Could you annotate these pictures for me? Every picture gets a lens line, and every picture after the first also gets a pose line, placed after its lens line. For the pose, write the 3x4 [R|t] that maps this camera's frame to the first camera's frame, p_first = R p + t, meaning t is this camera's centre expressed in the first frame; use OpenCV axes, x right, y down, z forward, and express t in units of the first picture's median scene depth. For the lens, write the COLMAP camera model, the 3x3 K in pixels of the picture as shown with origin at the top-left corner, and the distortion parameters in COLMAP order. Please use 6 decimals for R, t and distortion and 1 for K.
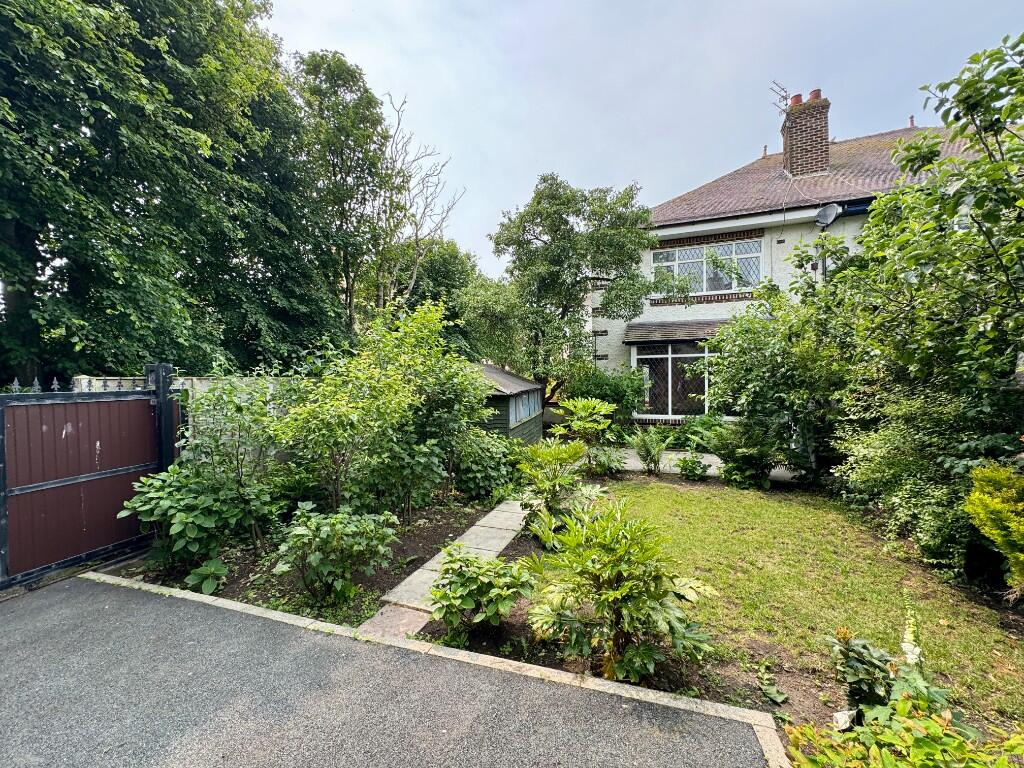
lens RADIAL K [[408.3, 0, 511.2], [0, 408.3, 381.8], [0, 0, 1]] dist [-0.007983, 0.001221]
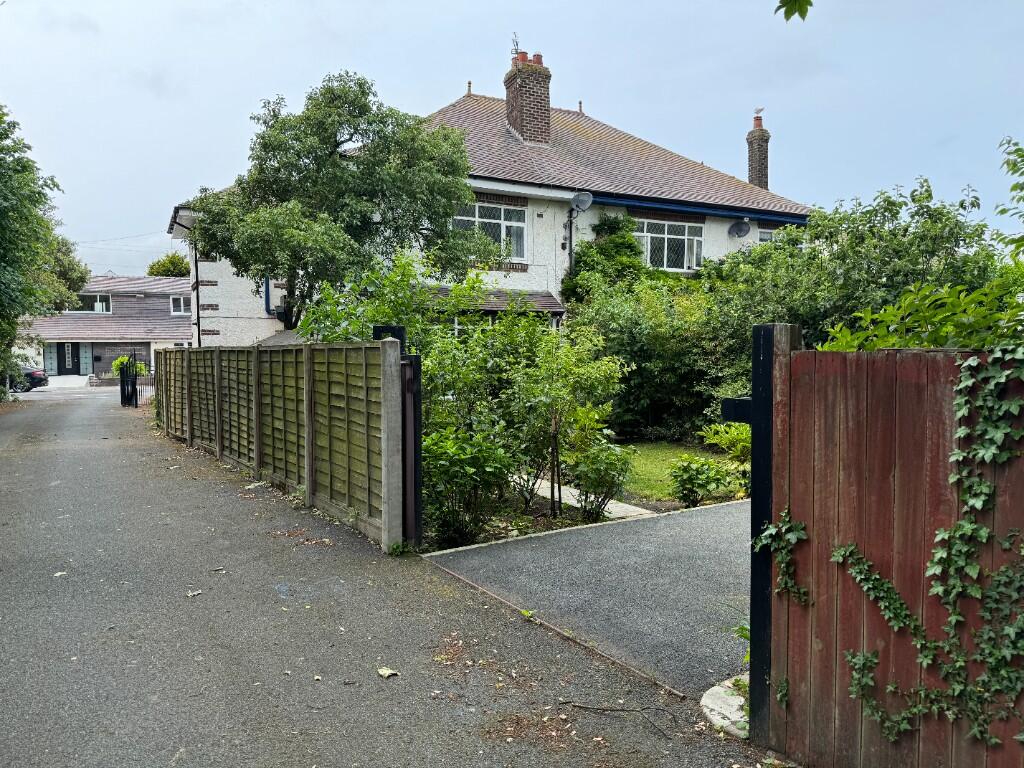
lens RADIAL K [[727.3, 0, 498.2], [0, 727.3, 405.7], [0, 0, 1]] dist [0.030697, -0.032129]
pose [[0.637111, -0.047842, 0.769286, -0.835556], [0.005935, 0.998347, 0.057173, 0.016453], [-0.770749, -0.031860, 0.636341, -0.069103]]
